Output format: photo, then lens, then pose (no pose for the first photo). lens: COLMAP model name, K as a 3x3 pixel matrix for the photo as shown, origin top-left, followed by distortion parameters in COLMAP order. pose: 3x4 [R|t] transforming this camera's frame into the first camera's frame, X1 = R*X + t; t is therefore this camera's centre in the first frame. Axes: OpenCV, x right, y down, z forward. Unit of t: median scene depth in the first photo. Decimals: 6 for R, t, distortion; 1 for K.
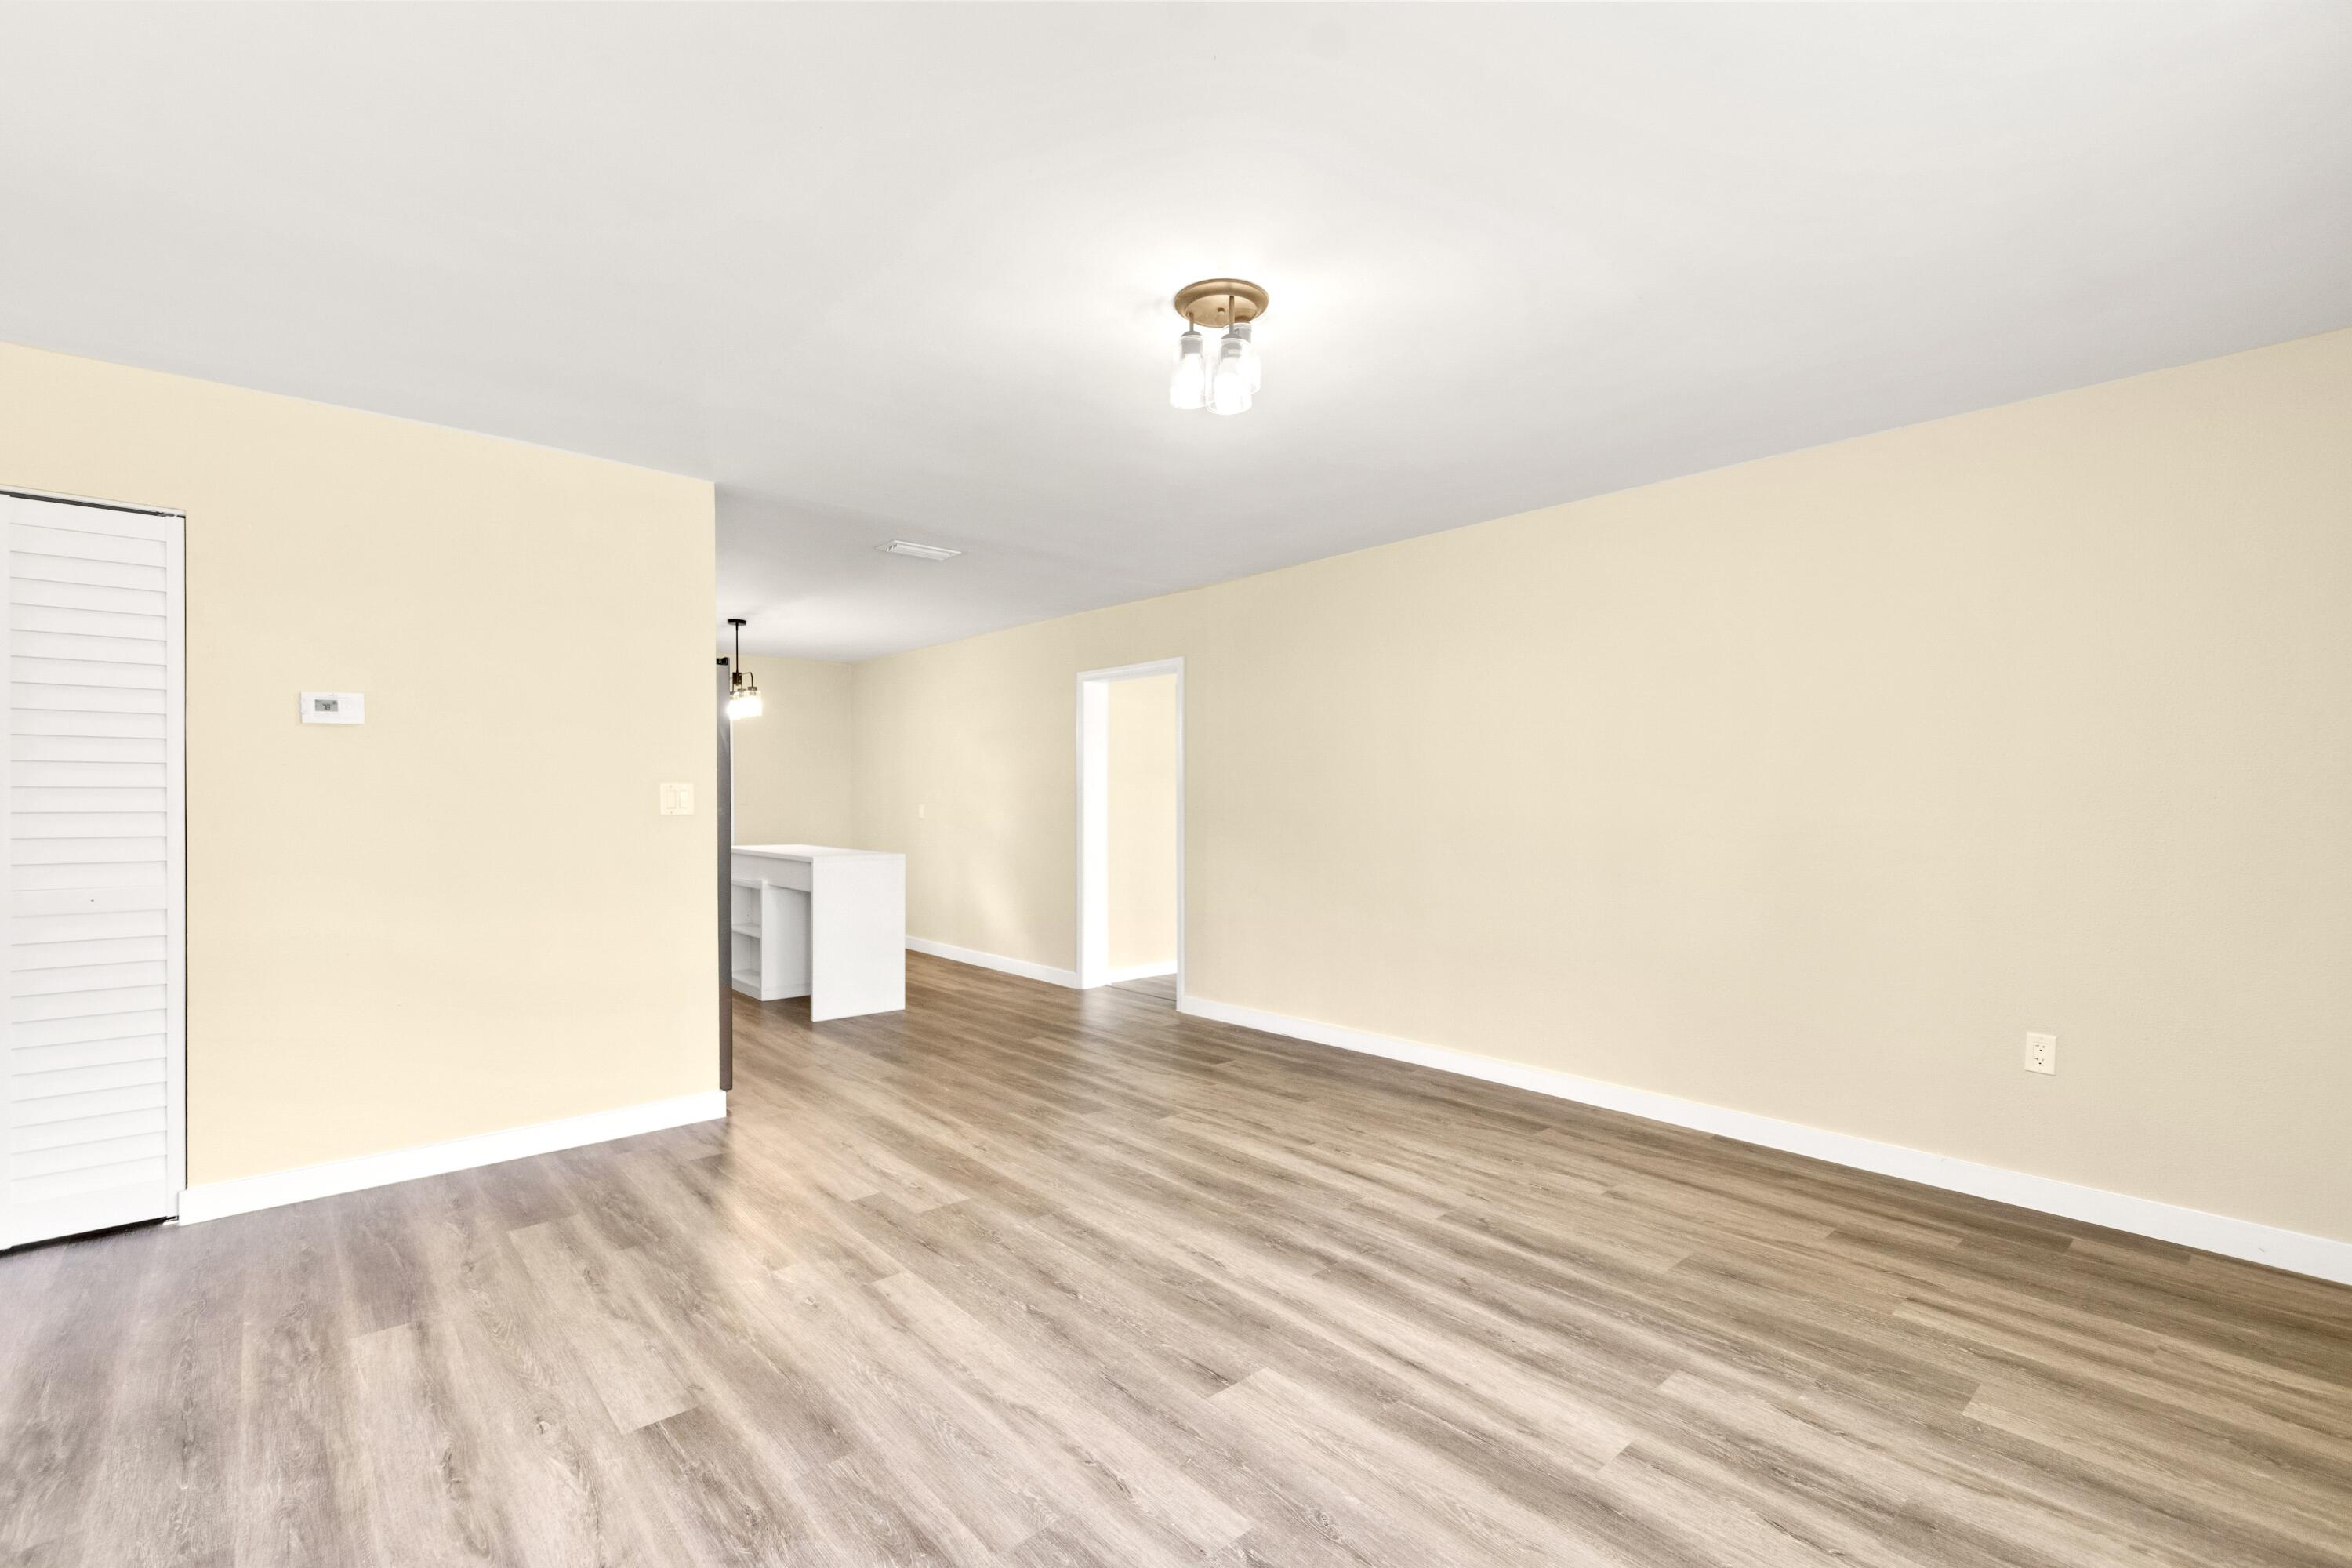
lens RADIAL K [[1053.3, 0, 1165.2], [0, 1053.3, 800.6], [0, 0, 1]] dist [0.002620, 0.000595]
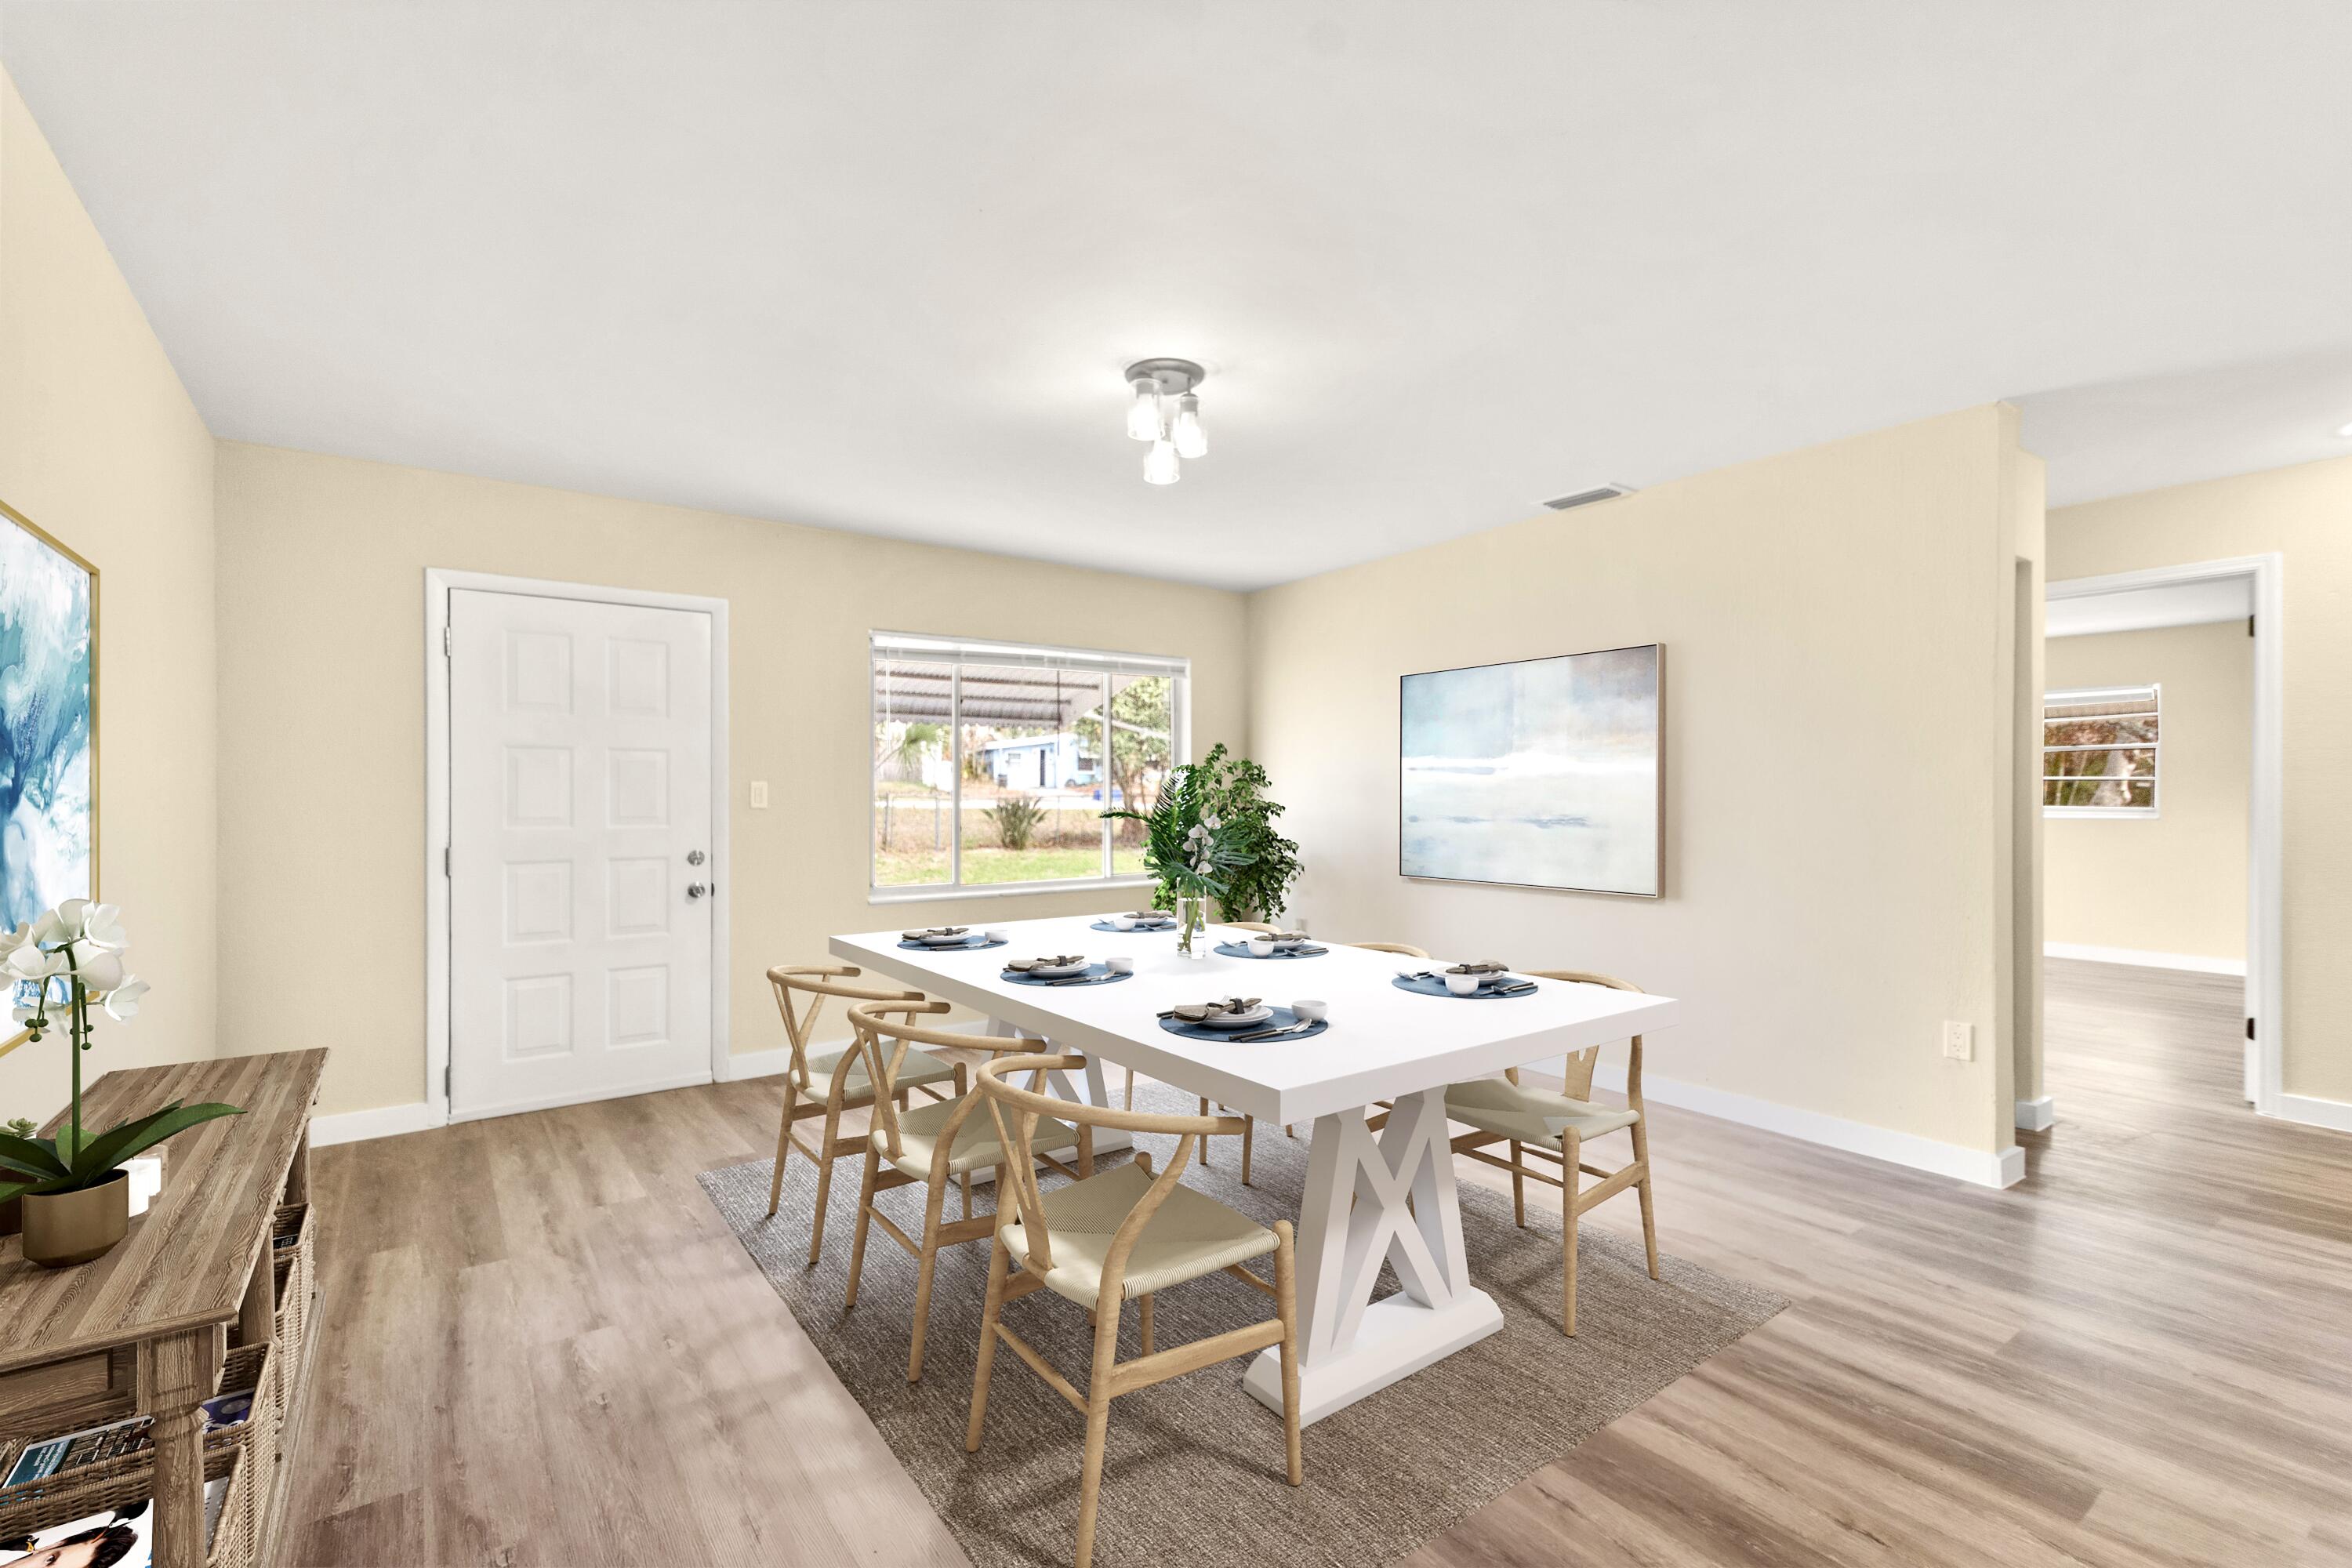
lens RADIAL K [[1028.6, 0, 1176.0], [0, 1028.6, 784.0], [0, 0, 1]] dist [0.000459, 0.000134]
pose [[-0.995678, -0.001046, 0.092864, -0.051521], [-0.001842, 0.999962, -0.008483, -0.001189], [-0.092851, -0.008617, -0.995643, 1.812849]]
